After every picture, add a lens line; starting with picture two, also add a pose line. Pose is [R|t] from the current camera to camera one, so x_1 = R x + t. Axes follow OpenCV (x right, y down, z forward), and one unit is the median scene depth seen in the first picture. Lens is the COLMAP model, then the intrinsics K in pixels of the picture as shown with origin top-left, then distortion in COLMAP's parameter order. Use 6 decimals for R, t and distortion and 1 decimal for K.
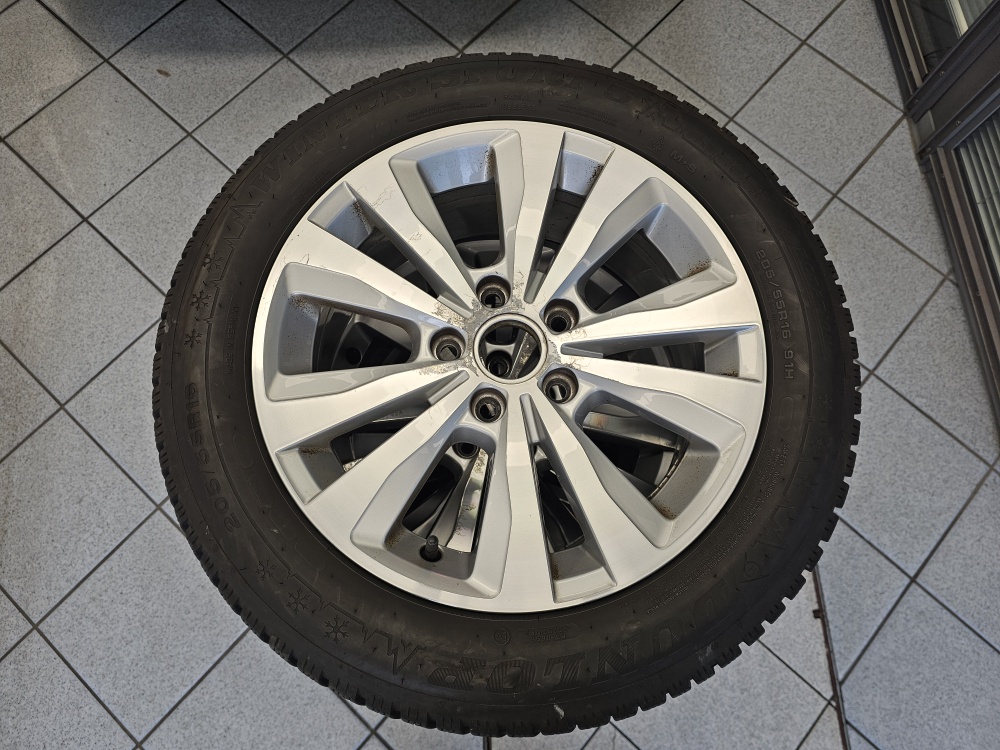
lens RADIAL K [[679.0, 0, 501.1], [0, 679.0, 339.4], [0, 0, 1]] dist [0.023021, -0.047897]
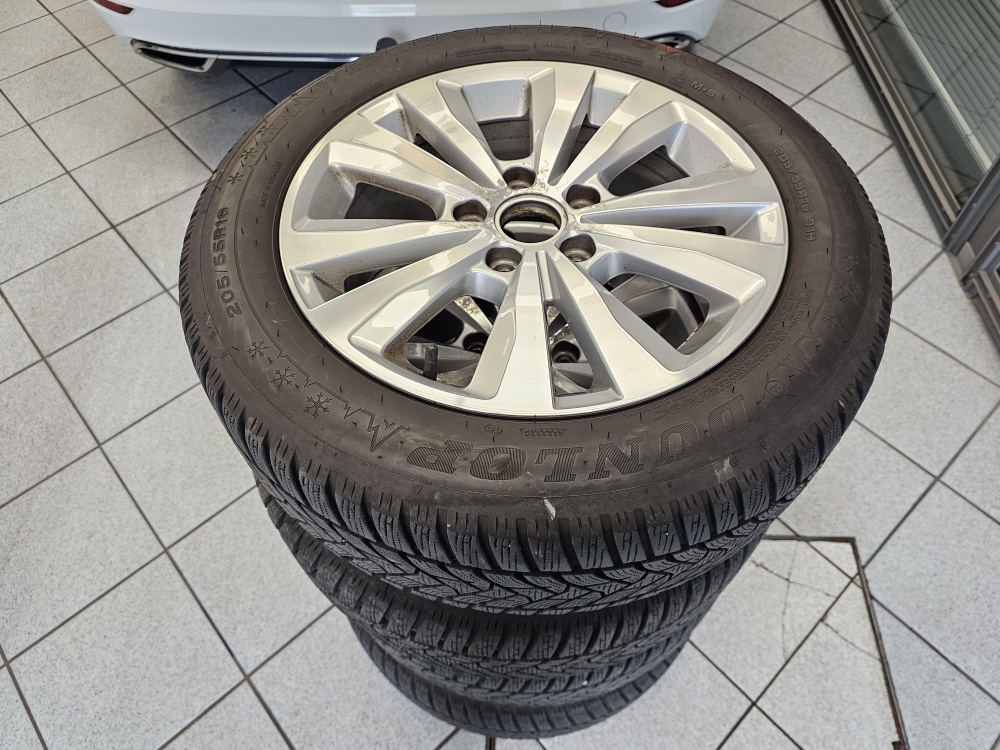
lens RADIAL K [[679.0, 0, 505.2], [0, 679.0, 382.2], [0, 0, 1]] dist [0.023021, -0.047897]
pose [[0.994232, 0.058059, -0.090171, 0.042581], [-0.084377, 0.942450, -0.323526, 0.300791], [0.066198, 0.329269, 0.941913, 0.057266]]
